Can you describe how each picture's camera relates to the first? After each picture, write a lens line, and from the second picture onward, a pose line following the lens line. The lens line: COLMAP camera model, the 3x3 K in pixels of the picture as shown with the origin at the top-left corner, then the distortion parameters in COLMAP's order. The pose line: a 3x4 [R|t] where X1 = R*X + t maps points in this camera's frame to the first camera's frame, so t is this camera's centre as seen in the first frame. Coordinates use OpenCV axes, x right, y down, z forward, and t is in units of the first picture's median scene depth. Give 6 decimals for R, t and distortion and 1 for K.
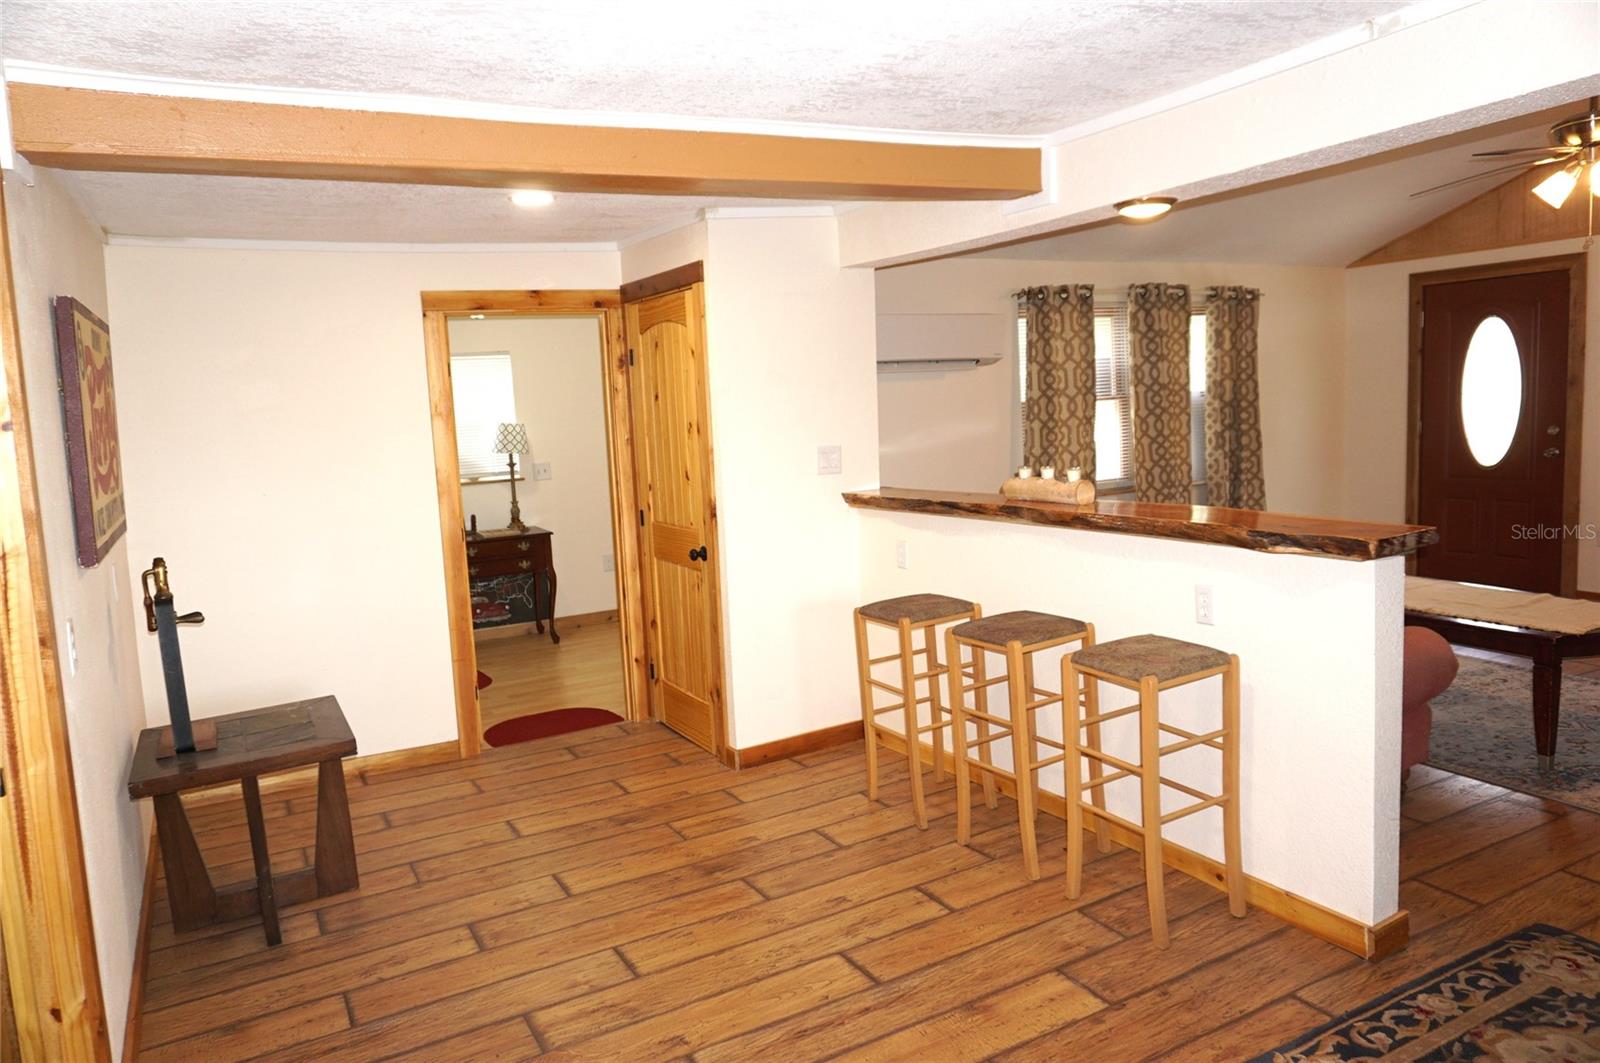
lens RADIAL K [[1104.2, 0, 802.3], [0, 1104.2, 515.3], [0, 0, 1]] dist [-0.016366, 0.002624]
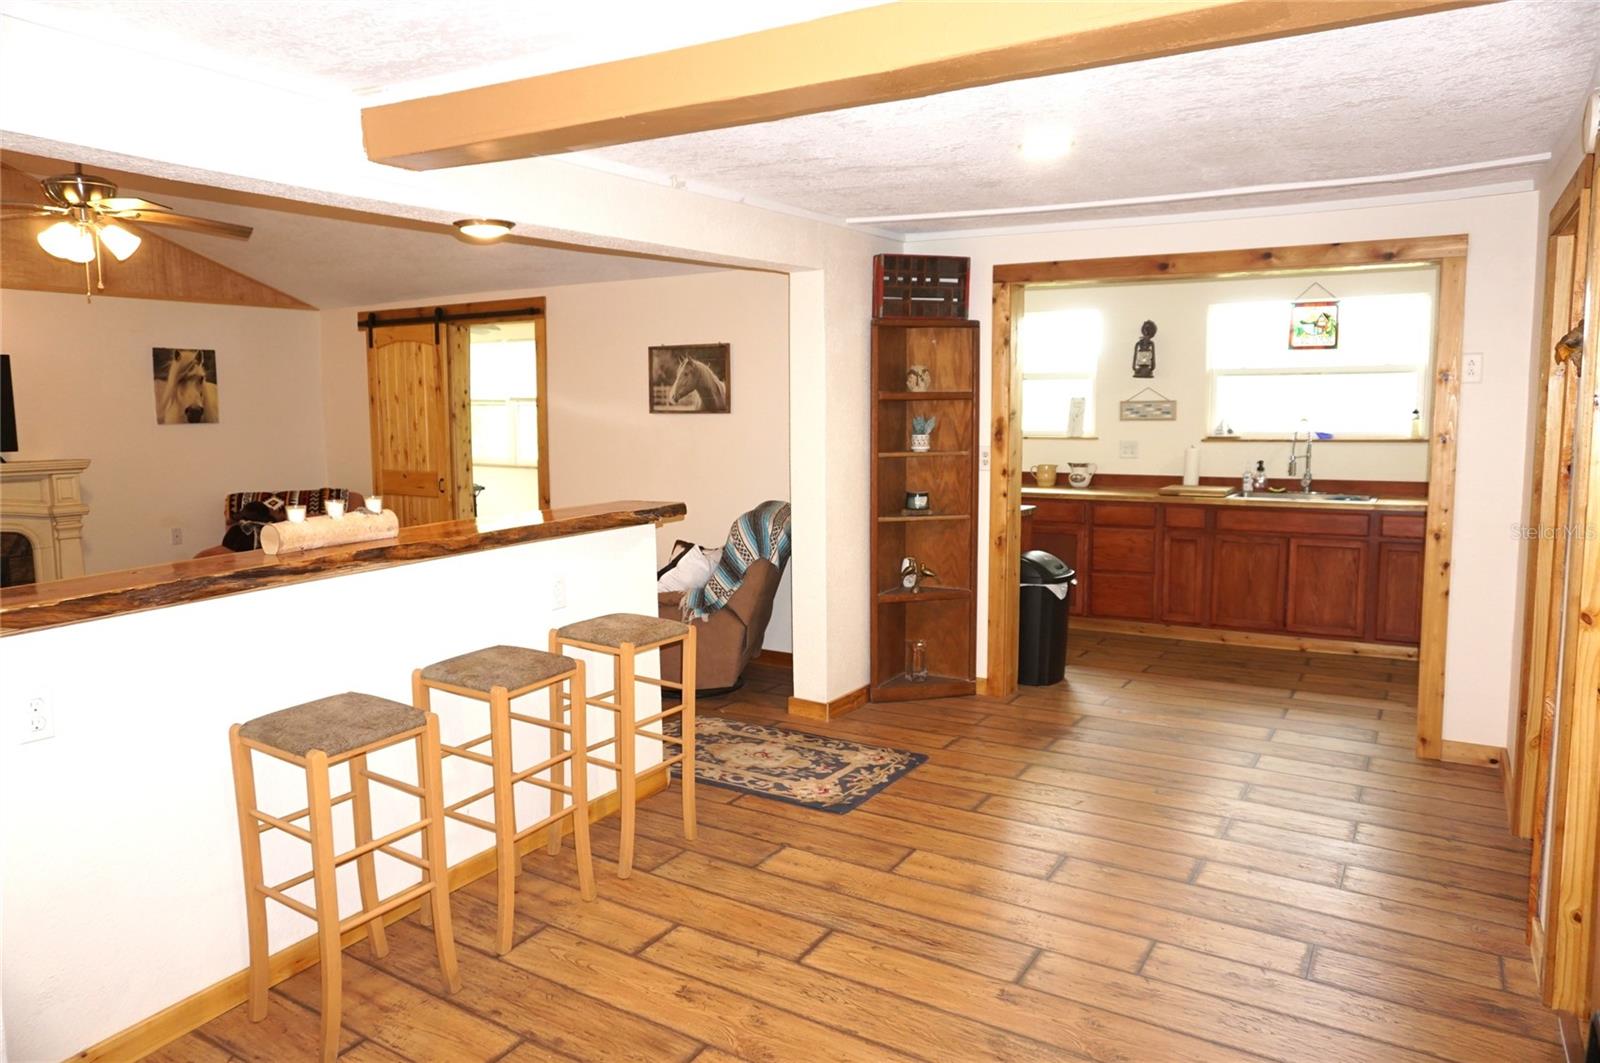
lens RADIAL K [[1064.2, 0, 794.2], [0, 1064.2, 525.7], [0, 0, 1]] dist [-0.049296, 0.034107]
pose [[-0.499654, -0.042587, 0.865178, -0.417339], [0.129152, 0.983964, 0.123022, -0.053861], [-0.856543, 0.173208, -0.486141, 0.766084]]
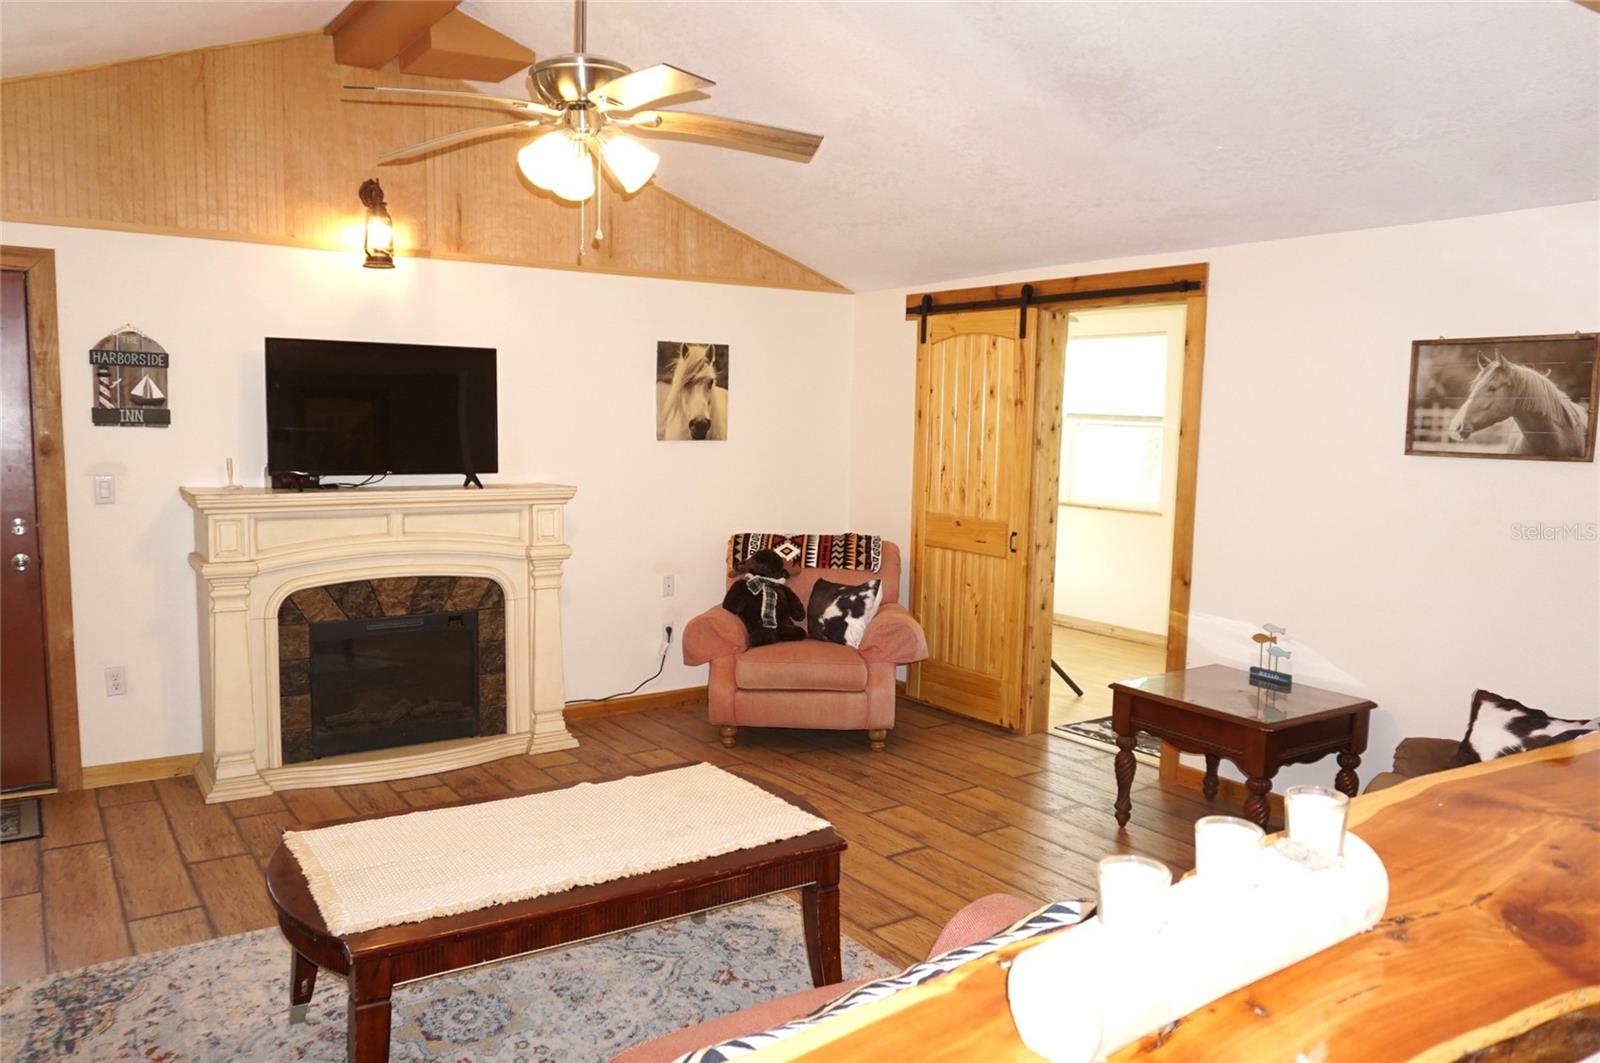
lens RADIAL K [[1141.6, 0, 794.6], [0, 1141.6, 525.5], [0, 0, 1]] dist [-0.049462, 0.035330]
pose [[-0.108200, -0.047157, 0.993010, 0.003403], [0.099979, 0.993294, 0.058065, -0.088331], [-0.989089, 0.105562, -0.102759, 0.777804]]
